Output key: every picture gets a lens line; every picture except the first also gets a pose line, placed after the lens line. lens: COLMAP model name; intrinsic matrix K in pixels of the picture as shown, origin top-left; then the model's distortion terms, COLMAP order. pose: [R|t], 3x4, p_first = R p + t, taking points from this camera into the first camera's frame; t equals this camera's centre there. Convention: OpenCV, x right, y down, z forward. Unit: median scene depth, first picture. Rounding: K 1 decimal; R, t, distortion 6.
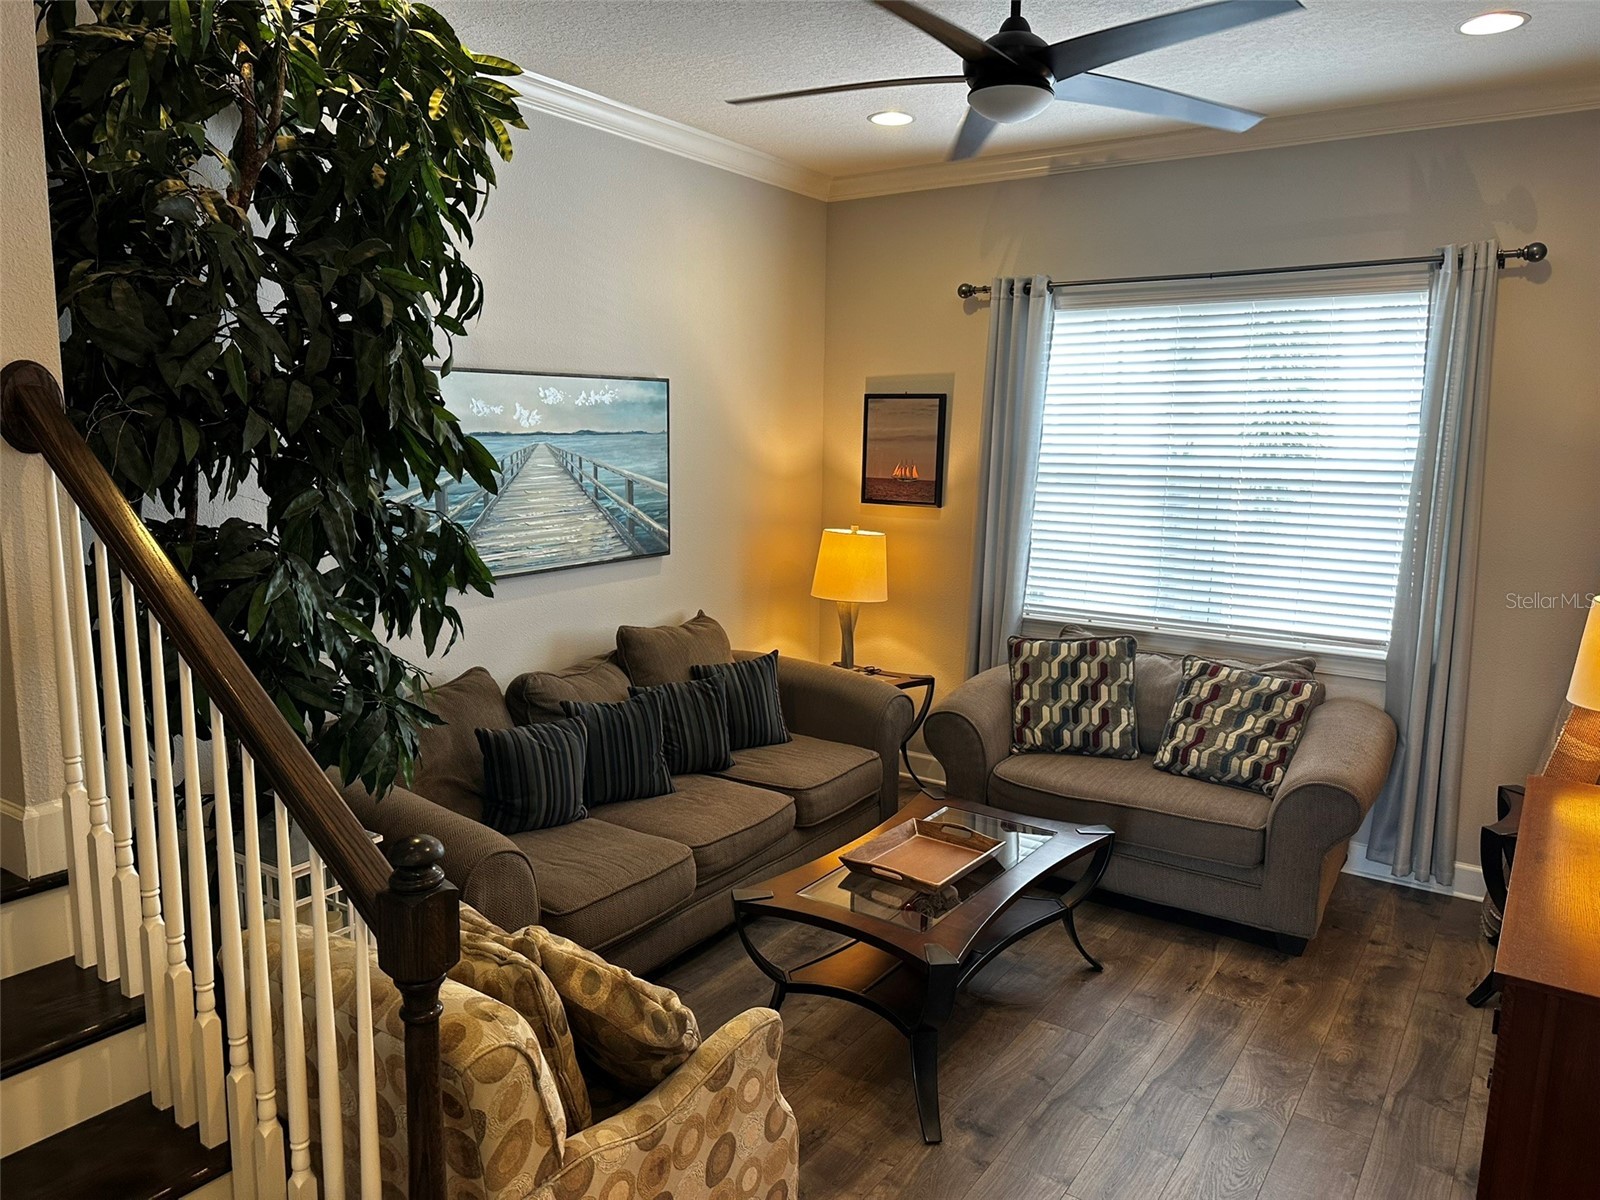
lens RADIAL K [[1126.7, 0, 800.9], [0, 1126.7, 603.3], [0, 0, 1]] dist [0.000185, 0.000292]
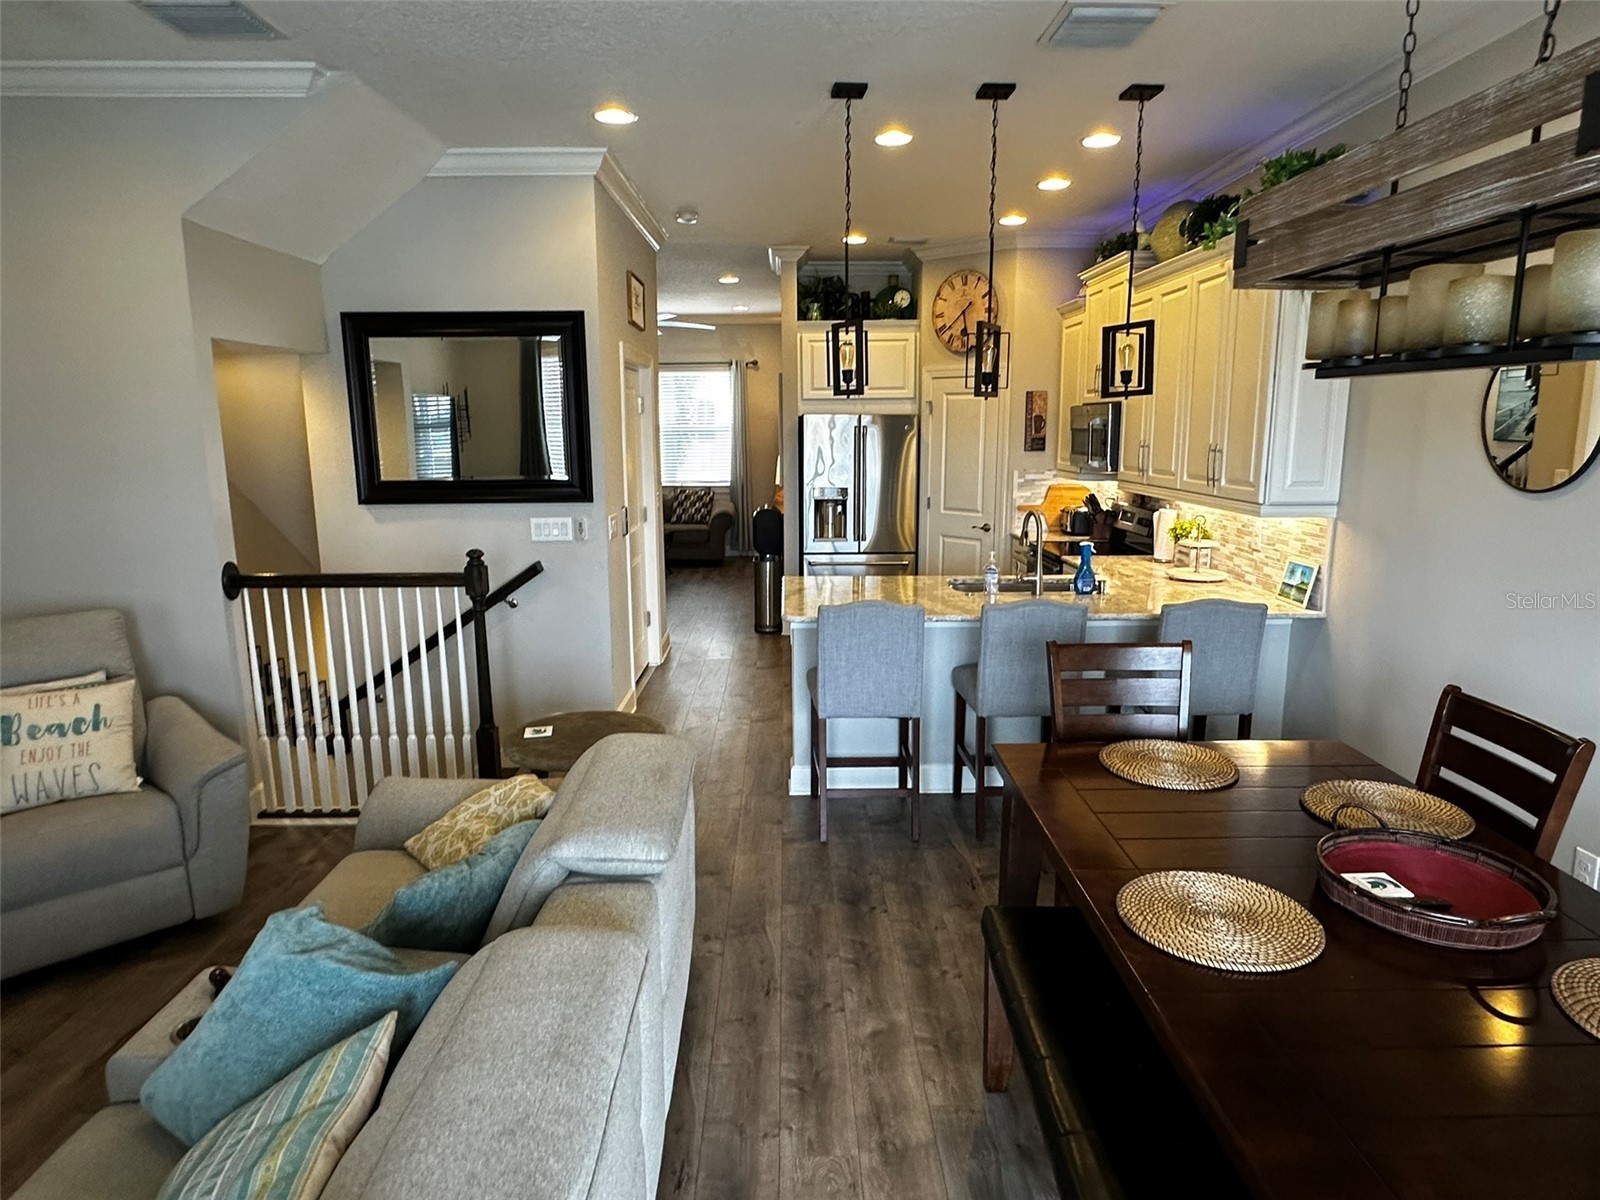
lens RADIAL K [[942.2, 0, 798.7], [0, 942.2, 596.6], [0, 0, 1]] dist [-0.001376, -0.000184]
pose [[0.811484, -0.126197, 0.570586, -0.941147], [0.109283, 0.991950, 0.063969, 0.223517], [-0.574066, 0.010446, 0.818743, -1.380495]]
